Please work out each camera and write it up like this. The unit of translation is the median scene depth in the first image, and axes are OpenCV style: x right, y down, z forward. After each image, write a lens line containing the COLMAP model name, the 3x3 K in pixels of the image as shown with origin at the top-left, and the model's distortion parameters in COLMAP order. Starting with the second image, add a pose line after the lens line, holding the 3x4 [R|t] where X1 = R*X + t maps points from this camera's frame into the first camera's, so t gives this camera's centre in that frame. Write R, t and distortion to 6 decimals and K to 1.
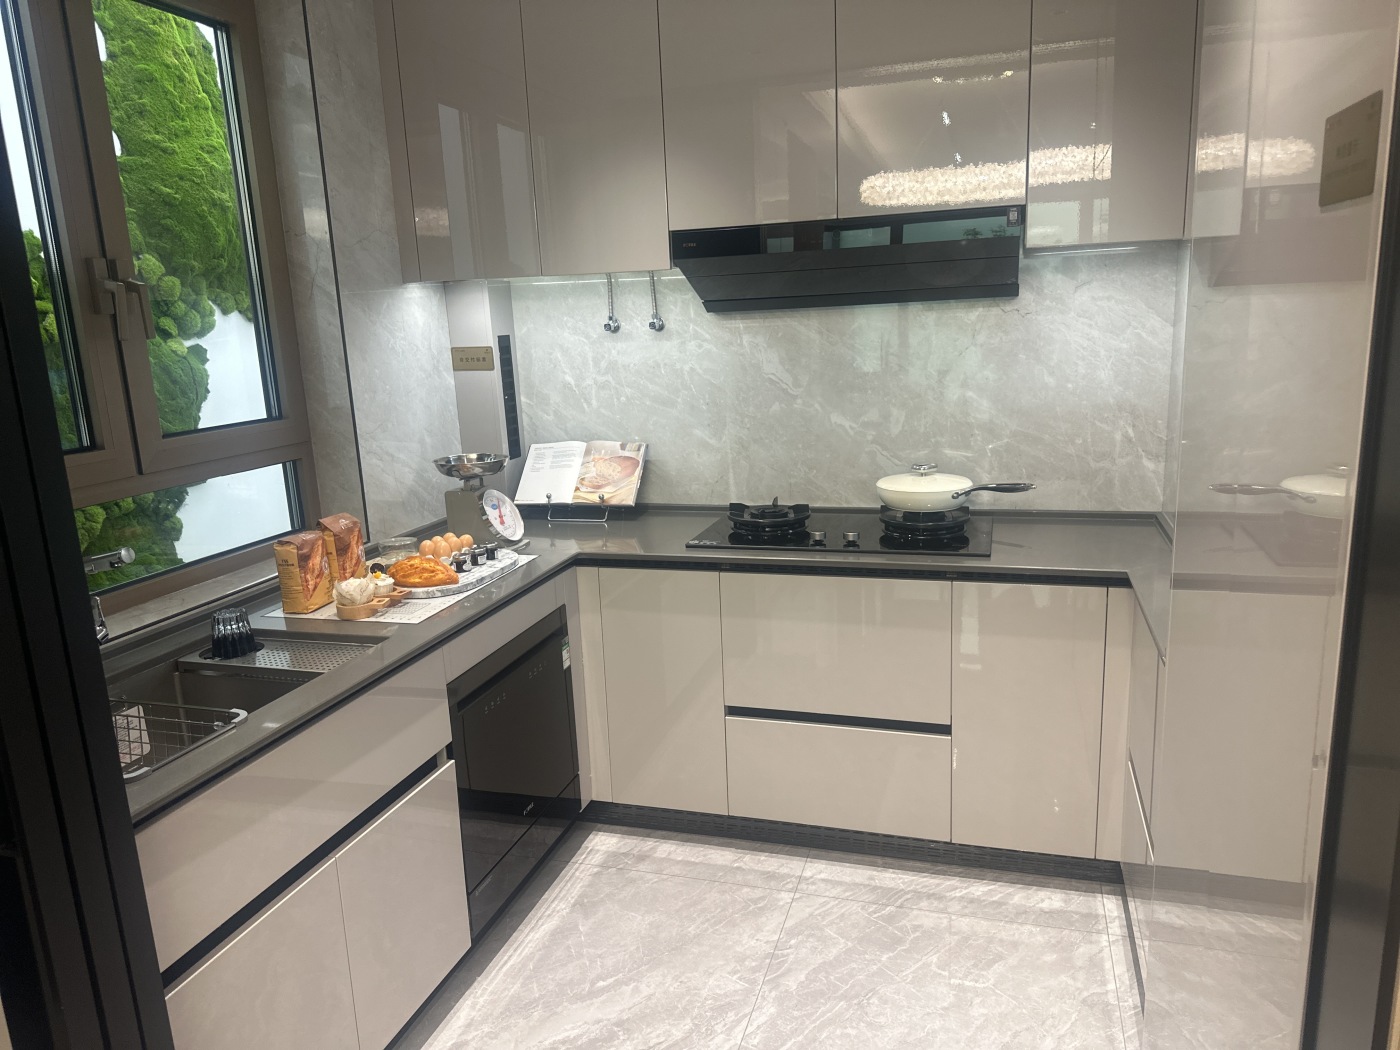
lens RADIAL K [[990.8, 0, 700.0], [0, 990.8, 525.0], [0, 0, 1]] dist [0.028281, -0.037326]
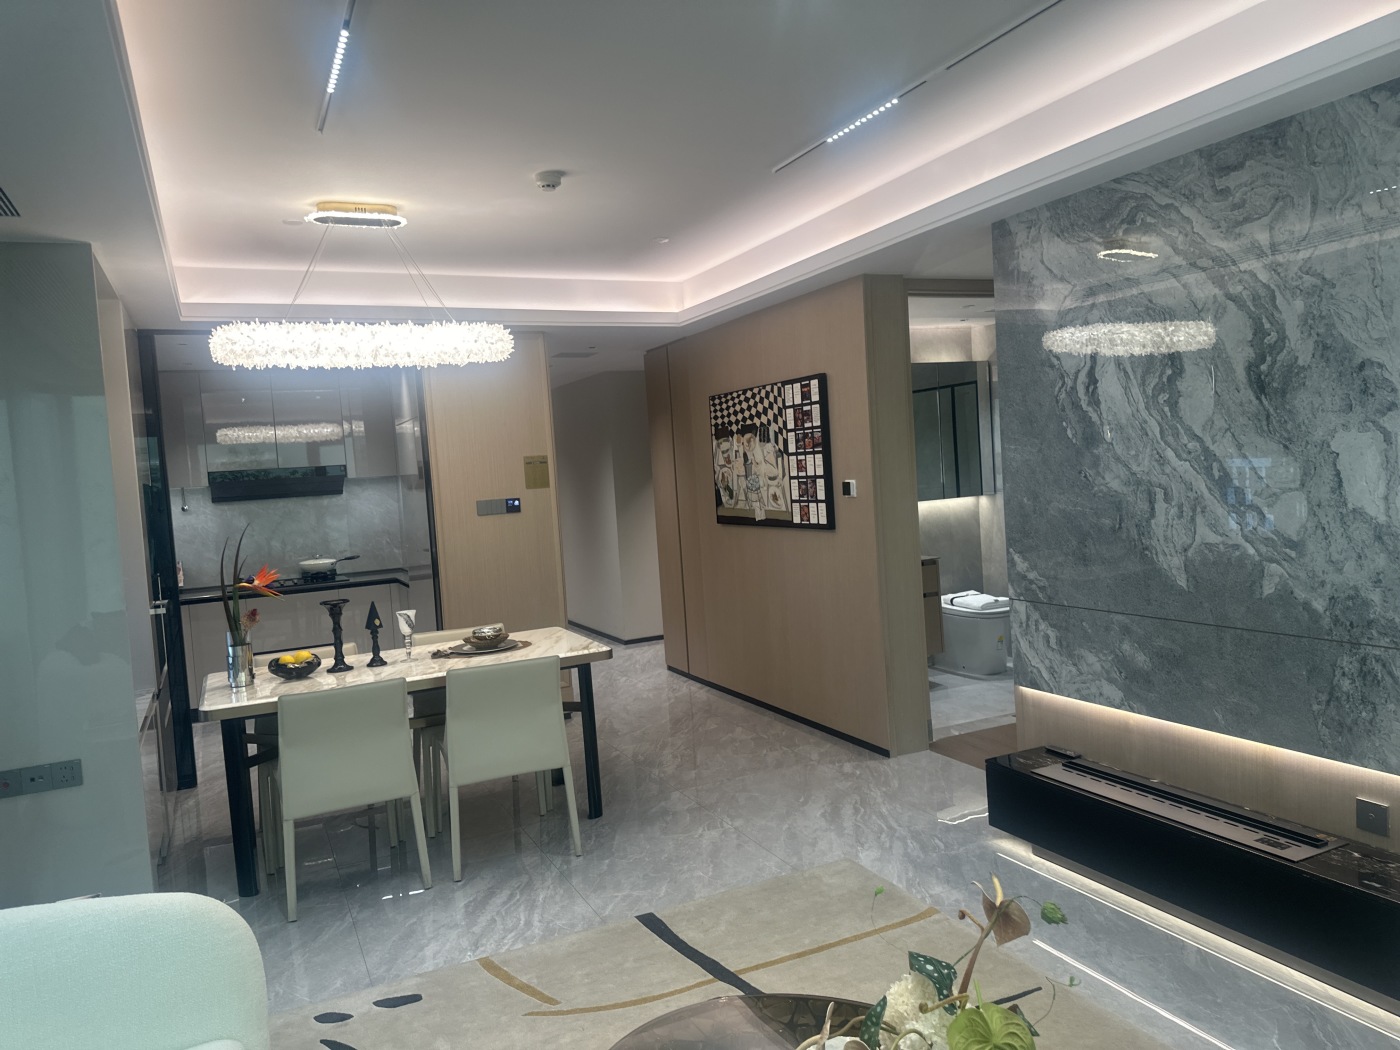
lens RADIAL K [[1012.6, 0, 728.3], [0, 1012.6, 523.6], [0, 0, 1]] dist [0.098755, -0.142500]
pose [[0.726550, -0.039032, 0.686004, -0.880478], [0.176866, 0.975367, -0.131823, 0.426768], [-0.663961, 0.217107, 0.715556, -1.778968]]
